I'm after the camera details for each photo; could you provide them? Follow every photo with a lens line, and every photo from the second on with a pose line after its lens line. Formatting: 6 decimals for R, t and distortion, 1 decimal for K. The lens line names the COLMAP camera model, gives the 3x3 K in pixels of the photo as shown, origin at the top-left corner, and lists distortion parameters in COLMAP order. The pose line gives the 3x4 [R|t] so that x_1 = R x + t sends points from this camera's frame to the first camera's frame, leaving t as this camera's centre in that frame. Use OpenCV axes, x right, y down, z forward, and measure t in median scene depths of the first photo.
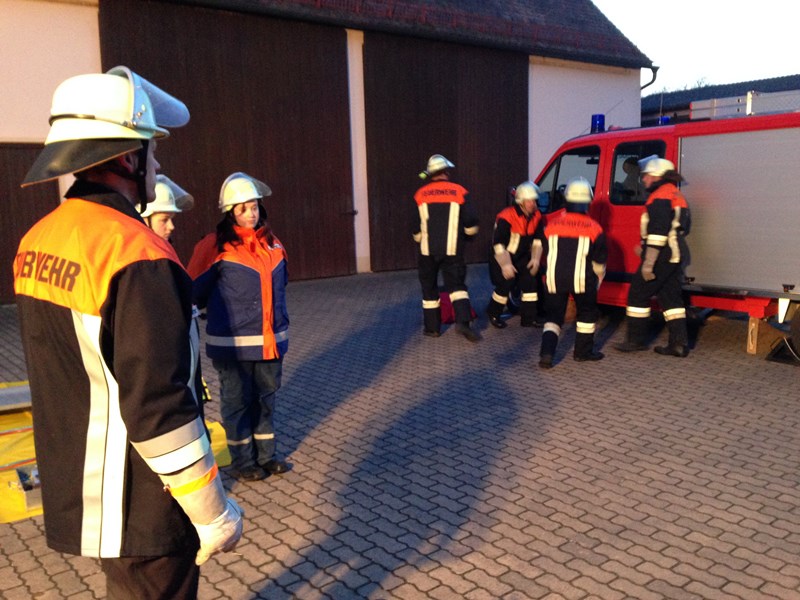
lens RADIAL K [[714.2, 0, 400.0], [0, 714.2, 300.0], [0, 0, 1]] dist [0.131929, -0.259179]
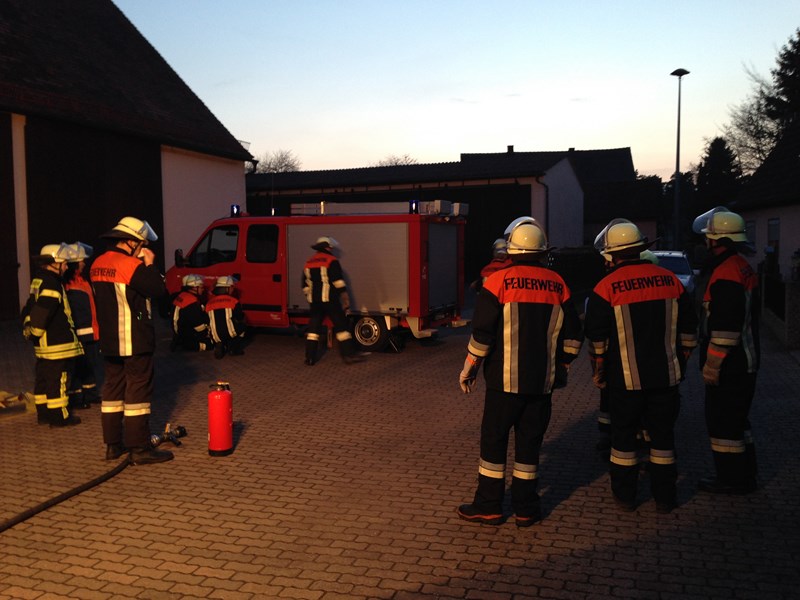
lens RADIAL K [[714.2, 0, 400.0], [0, 714.2, 300.0], [0, 0, 1]] dist [0.131929, -0.259179]
pose [[0.855961, -0.003964, 0.517026, -0.140986], [0.049865, 0.995942, -0.074917, 0.051374], [-0.514631, 0.089907, 0.852685, -0.305839]]
